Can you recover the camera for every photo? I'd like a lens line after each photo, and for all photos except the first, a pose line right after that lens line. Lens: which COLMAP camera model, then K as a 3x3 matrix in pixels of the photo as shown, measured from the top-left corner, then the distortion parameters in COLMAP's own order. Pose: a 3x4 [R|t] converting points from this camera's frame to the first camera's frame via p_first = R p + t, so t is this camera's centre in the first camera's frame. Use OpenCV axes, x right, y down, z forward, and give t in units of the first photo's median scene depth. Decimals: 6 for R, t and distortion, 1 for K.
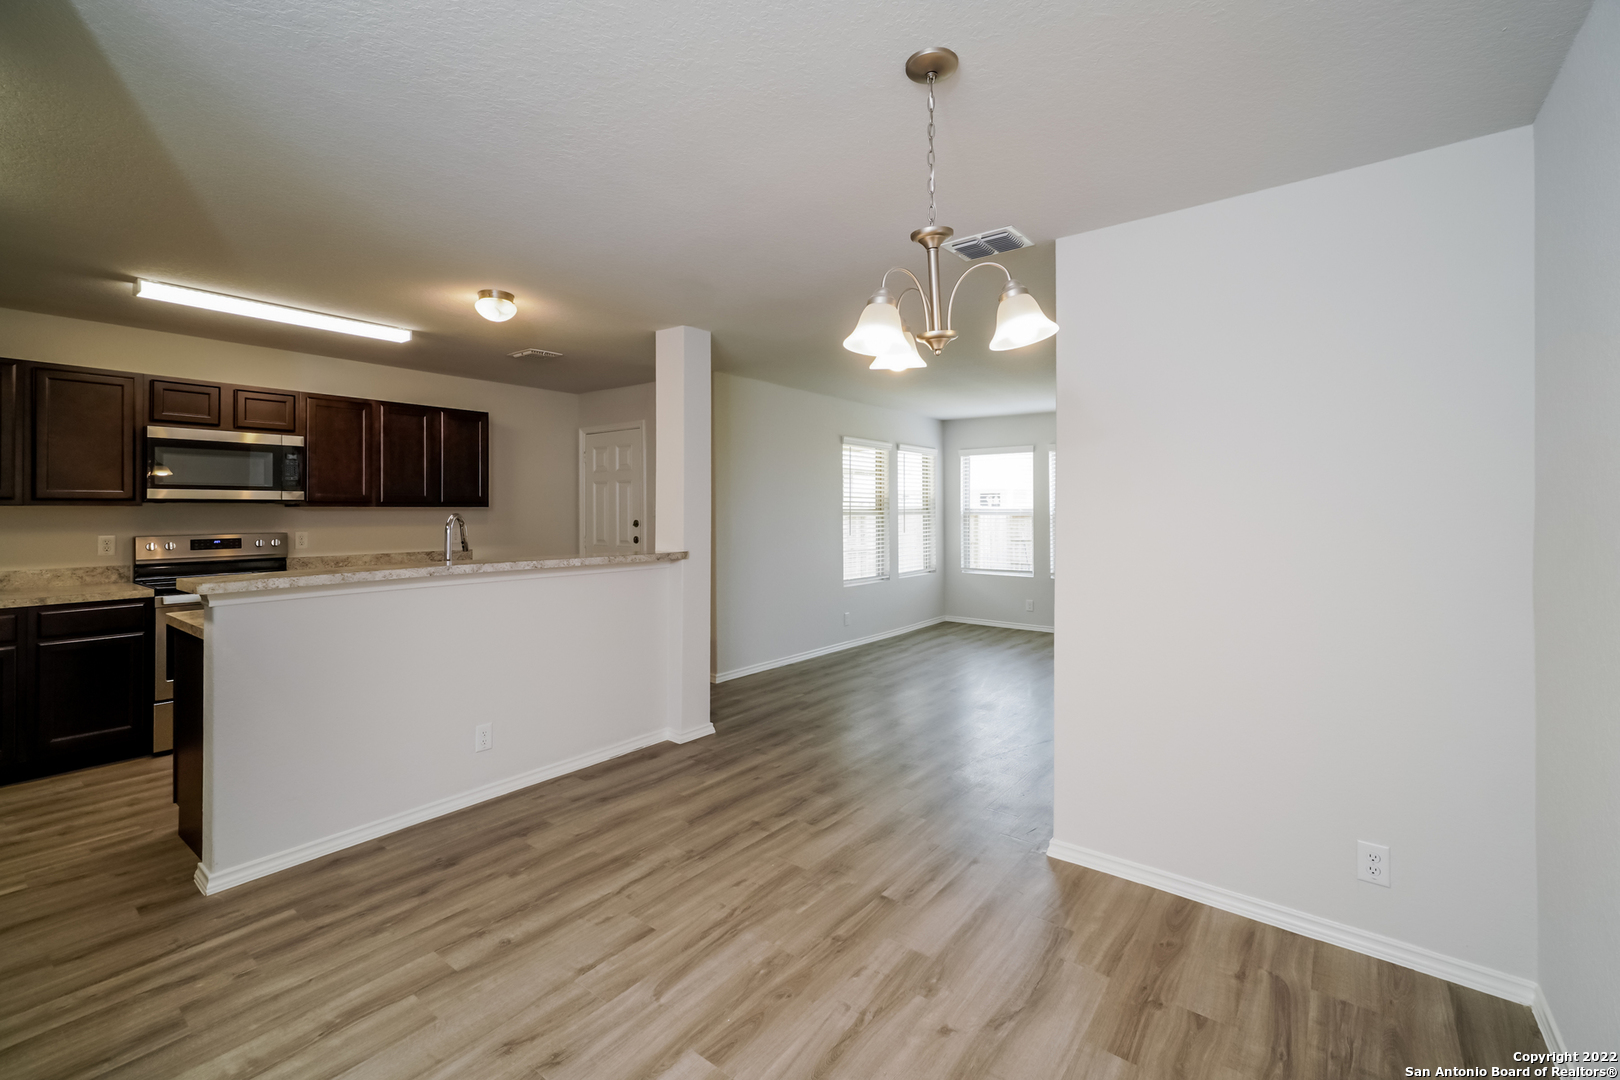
lens RADIAL K [[699.0, 0, 803.4], [0, 699.0, 498.4], [0, 0, 1]] dist [0.002796, 0.000507]
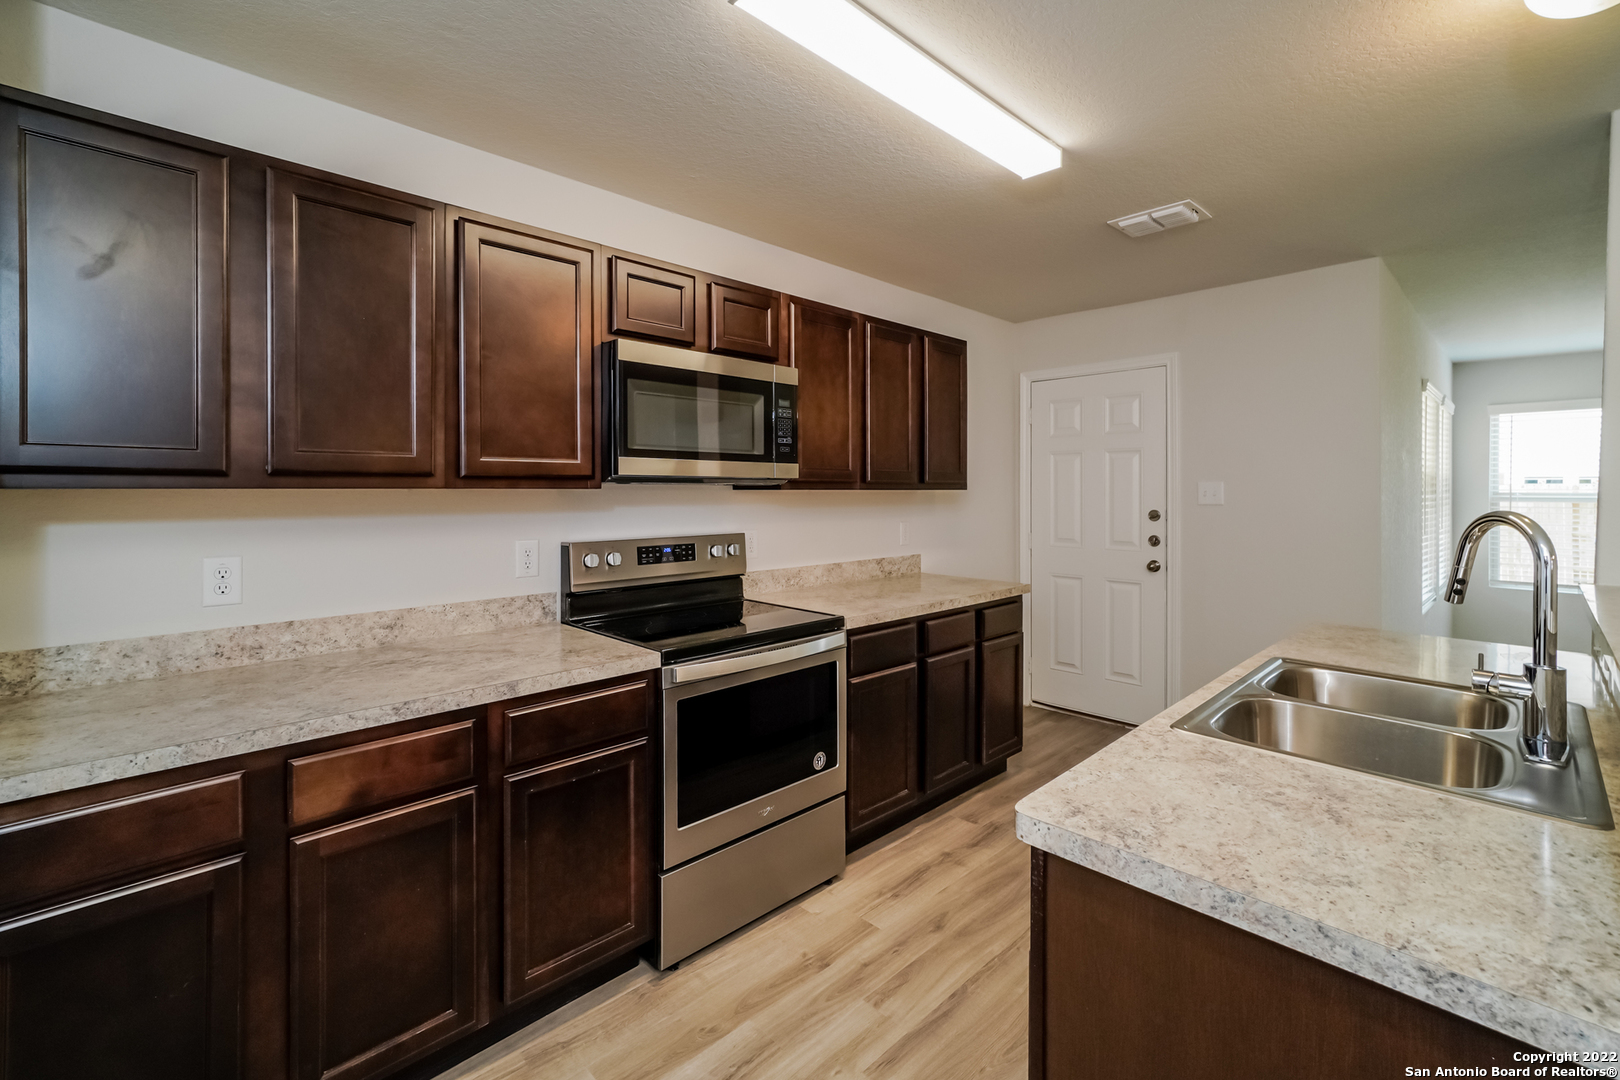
lens RADIAL K [[699.0, 0, 803.4], [0, 699.0, 498.4], [0, 0, 1]] dist [0.002796, 0.000507]
pose [[0.989870, 0.003808, -0.141928, -0.633762], [0.000266, 0.999589, 0.028674, 0.001958], [0.141978, -0.028422, 0.989462, 0.433253]]
